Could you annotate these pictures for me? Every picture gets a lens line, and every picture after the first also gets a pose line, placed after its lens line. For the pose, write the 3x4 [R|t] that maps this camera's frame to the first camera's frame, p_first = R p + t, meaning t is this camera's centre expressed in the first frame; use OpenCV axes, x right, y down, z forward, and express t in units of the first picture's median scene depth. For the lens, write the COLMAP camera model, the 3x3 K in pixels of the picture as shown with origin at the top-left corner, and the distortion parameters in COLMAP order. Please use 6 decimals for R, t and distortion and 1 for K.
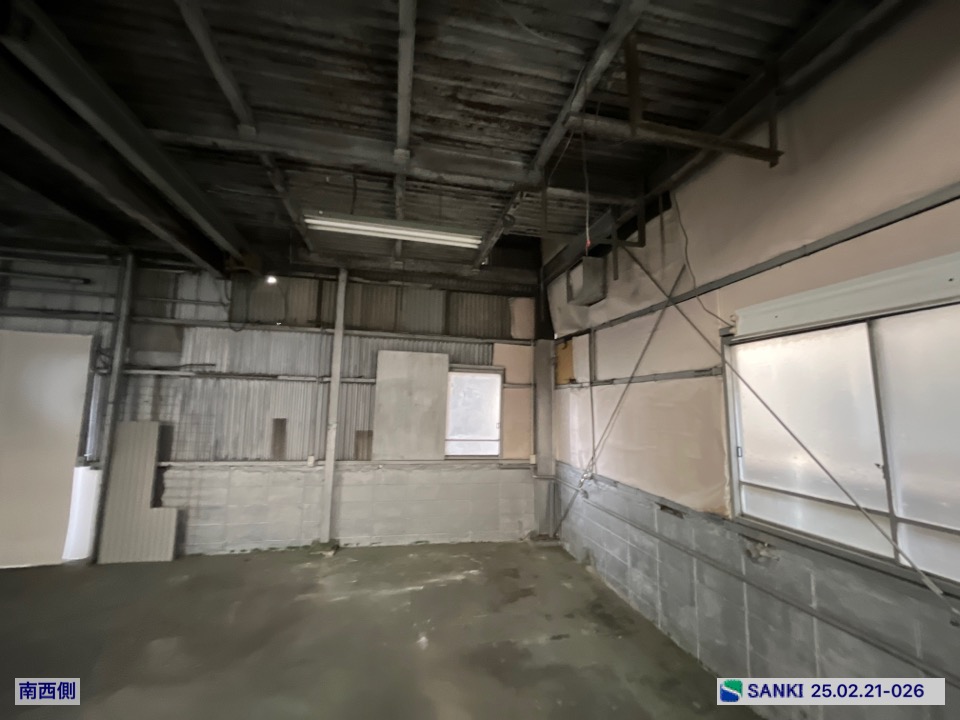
lens RADIAL K [[382.8, 0, 474.5], [0, 382.8, 360.6], [0, 0, 1]] dist [-0.000518, -0.001734]
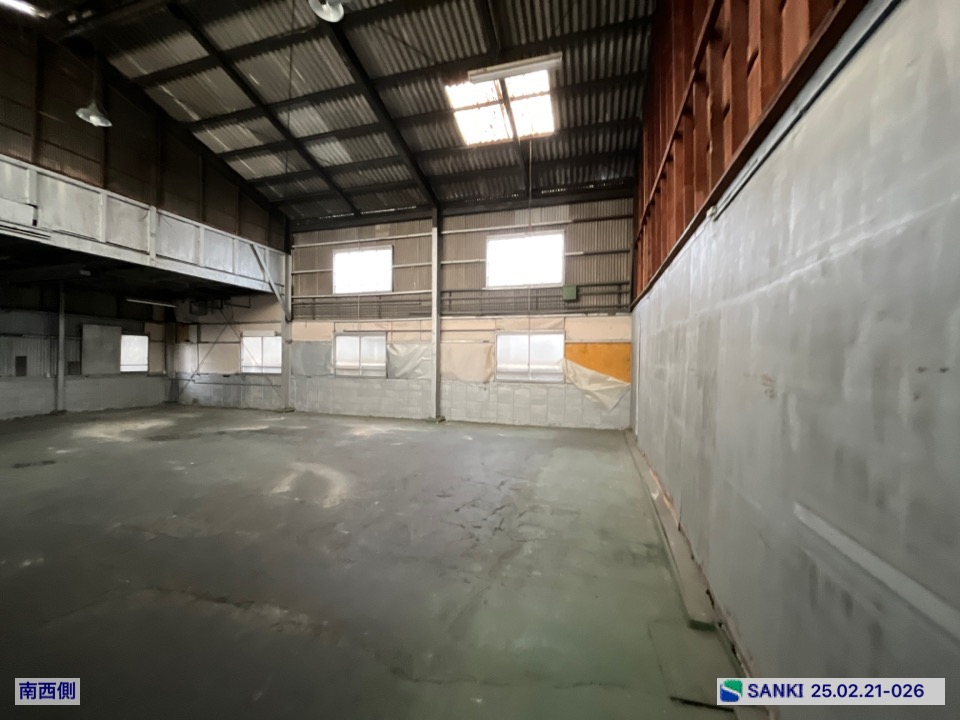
lens RADIAL K [[382.8, 0, 473.9], [0, 382.8, 361.4], [0, 0, 1]] dist [-0.000518, -0.001734]
pose [[0.486071, -0.023609, 0.873600, -1.087969], [-0.103609, 0.991028, 0.084431, -0.231712], [-0.867756, -0.131553, 0.479264, -1.992006]]
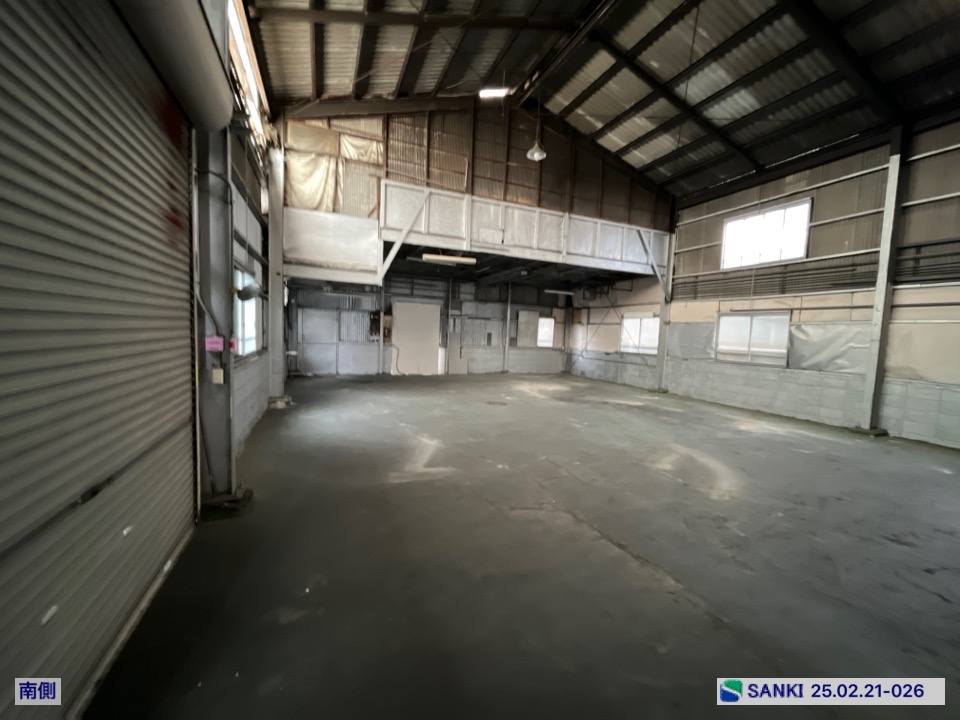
lens RADIAL K [[382.8, 0, 478.9], [0, 382.8, 360.4], [0, 0, 1]] dist [-0.000518, -0.001734]
pose [[0.983075, 0.004181, 0.183155, -1.139134], [-0.040129, 0.980375, 0.193012, -0.216117], [-0.178754, -0.197095, 0.963951, -1.956915]]
